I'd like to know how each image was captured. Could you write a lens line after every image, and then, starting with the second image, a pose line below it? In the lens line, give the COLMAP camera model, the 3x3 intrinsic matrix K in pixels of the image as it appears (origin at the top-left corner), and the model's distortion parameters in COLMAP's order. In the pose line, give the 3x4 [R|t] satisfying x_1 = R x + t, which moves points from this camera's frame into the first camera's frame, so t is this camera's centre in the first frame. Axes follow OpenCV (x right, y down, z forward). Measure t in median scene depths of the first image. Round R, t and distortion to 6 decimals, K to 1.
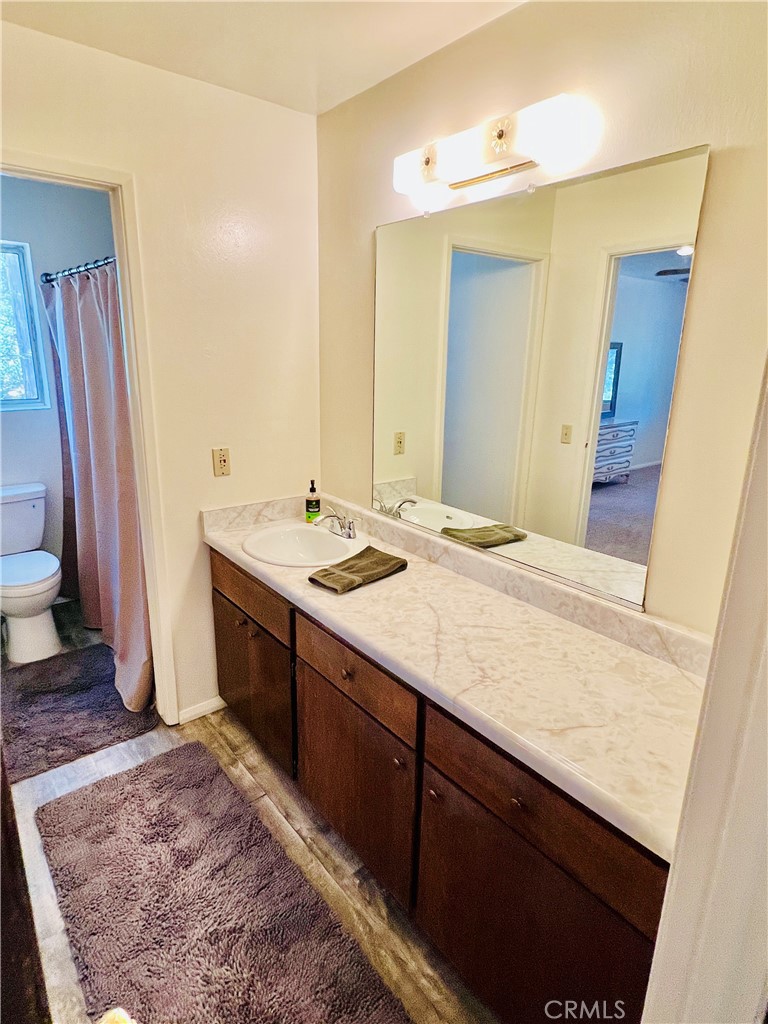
lens RADIAL K [[571.1, 0, 384.0], [0, 571.1, 512.0], [0, 0, 1]] dist [-0.005087, 0.000049]
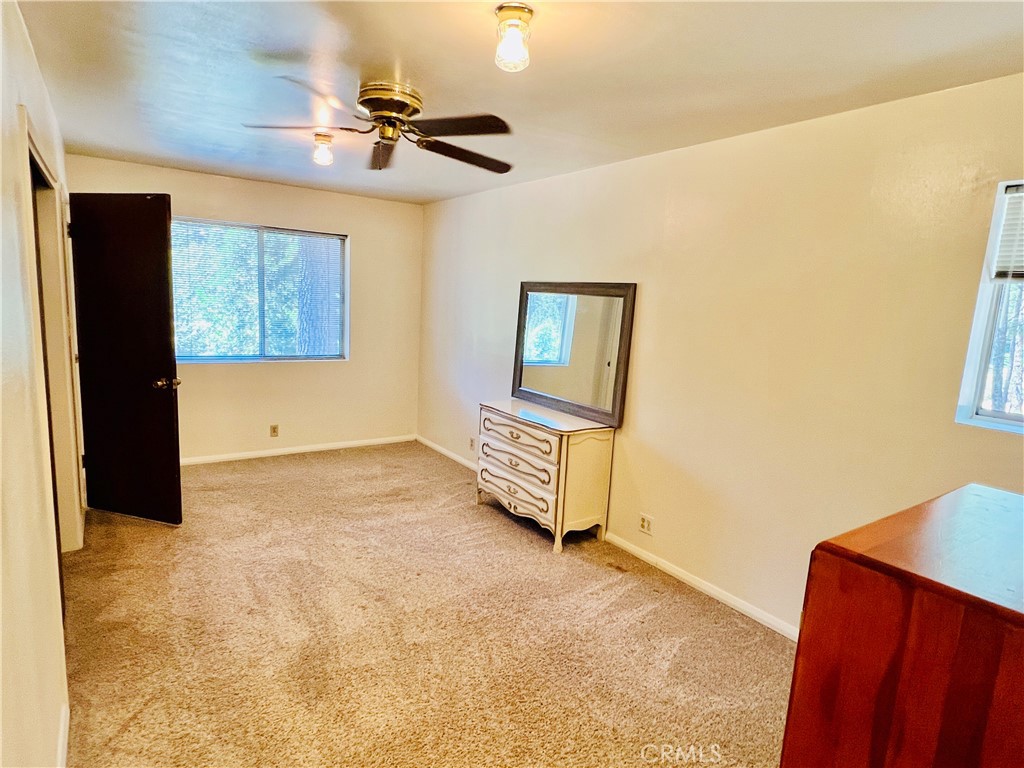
lens RADIAL K [[571.1, 0, 506.2], [0, 571.1, 383.3], [0, 0, 1]] dist [-0.005087, 0.000049]
pose [[-0.072892, 0.129656, -0.988876, 0.957127], [-0.323021, 0.934999, 0.146402, -0.261465], [0.943581, 0.330099, -0.026272, 0.971009]]
